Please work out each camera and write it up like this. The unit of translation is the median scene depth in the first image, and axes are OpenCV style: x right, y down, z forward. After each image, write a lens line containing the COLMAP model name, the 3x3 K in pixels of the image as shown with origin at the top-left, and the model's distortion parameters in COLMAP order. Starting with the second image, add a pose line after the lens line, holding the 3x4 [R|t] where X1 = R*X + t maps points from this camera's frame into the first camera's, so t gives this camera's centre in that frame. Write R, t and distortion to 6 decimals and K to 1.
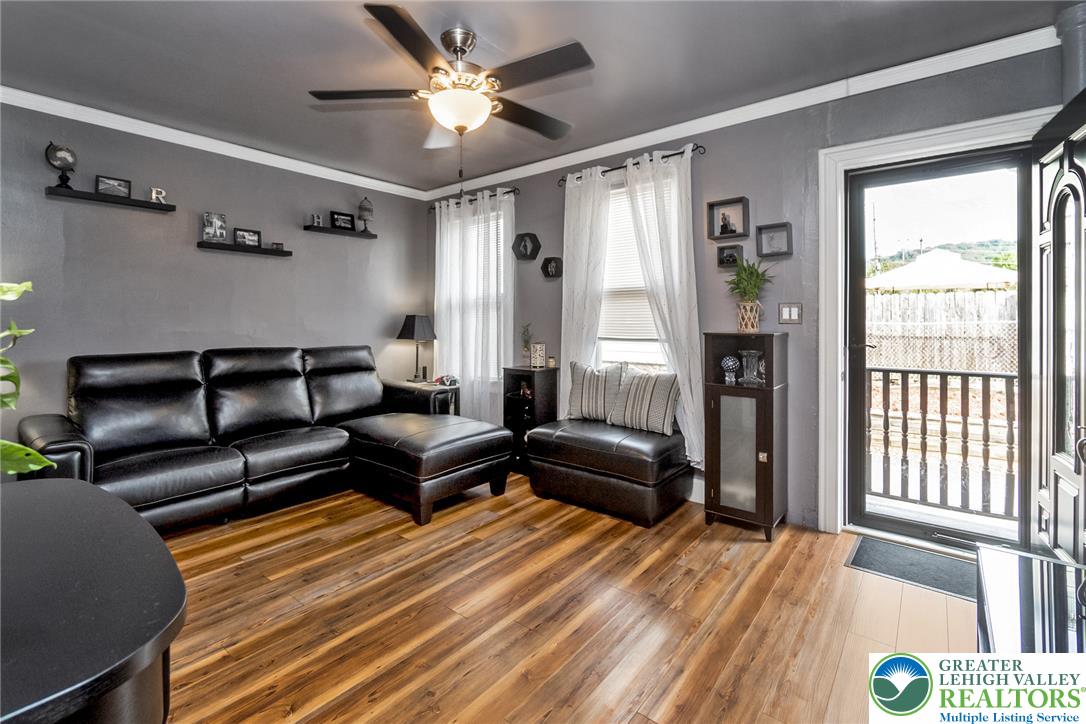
lens RADIAL K [[489.7, 0, 535.5], [0, 489.7, 314.3], [0, 0, 1]] dist [-0.001662, 0.000022]
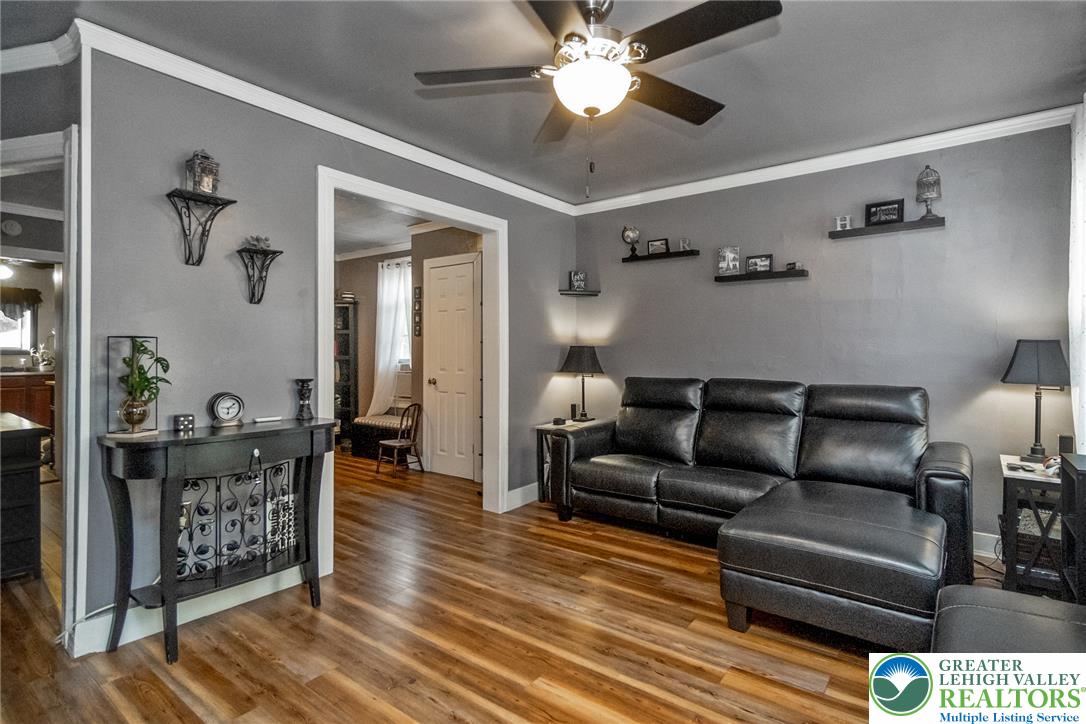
lens RADIAL K [[541.3, 0, 544.3], [0, 541.3, 351.2], [0, 0, 1]] dist [-0.001649, 0.000017]
pose [[0.035064, -0.001775, -0.999383, 0.561888], [0.013118, 0.999913, -0.001316, 0.011101], [0.999299, -0.013064, 0.035084, 0.683678]]
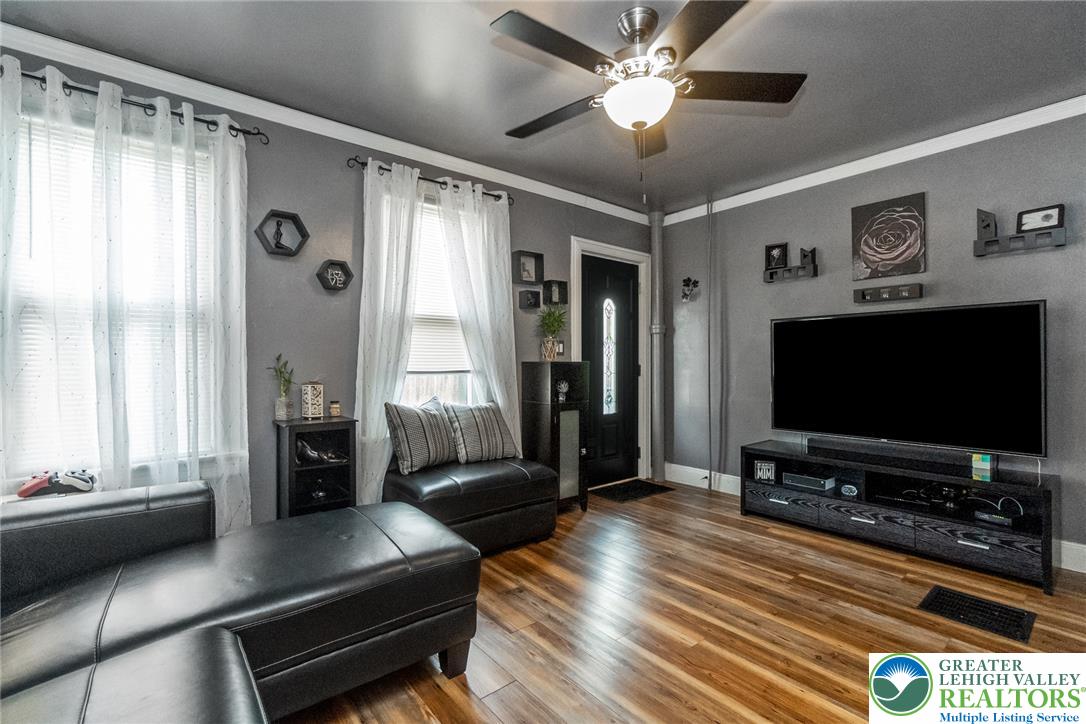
lens RADIAL K [[479.2, 0, 543.0], [0, 479.2, 362.0], [0, 0, 1]] dist [-0.003019, -0.000321]
pose [[0.204058, -0.000053, 0.978959, -0.794121], [-0.005724, 0.999983, 0.001247, 0.036161], [-0.978942, -0.005858, 0.204055, 0.763994]]
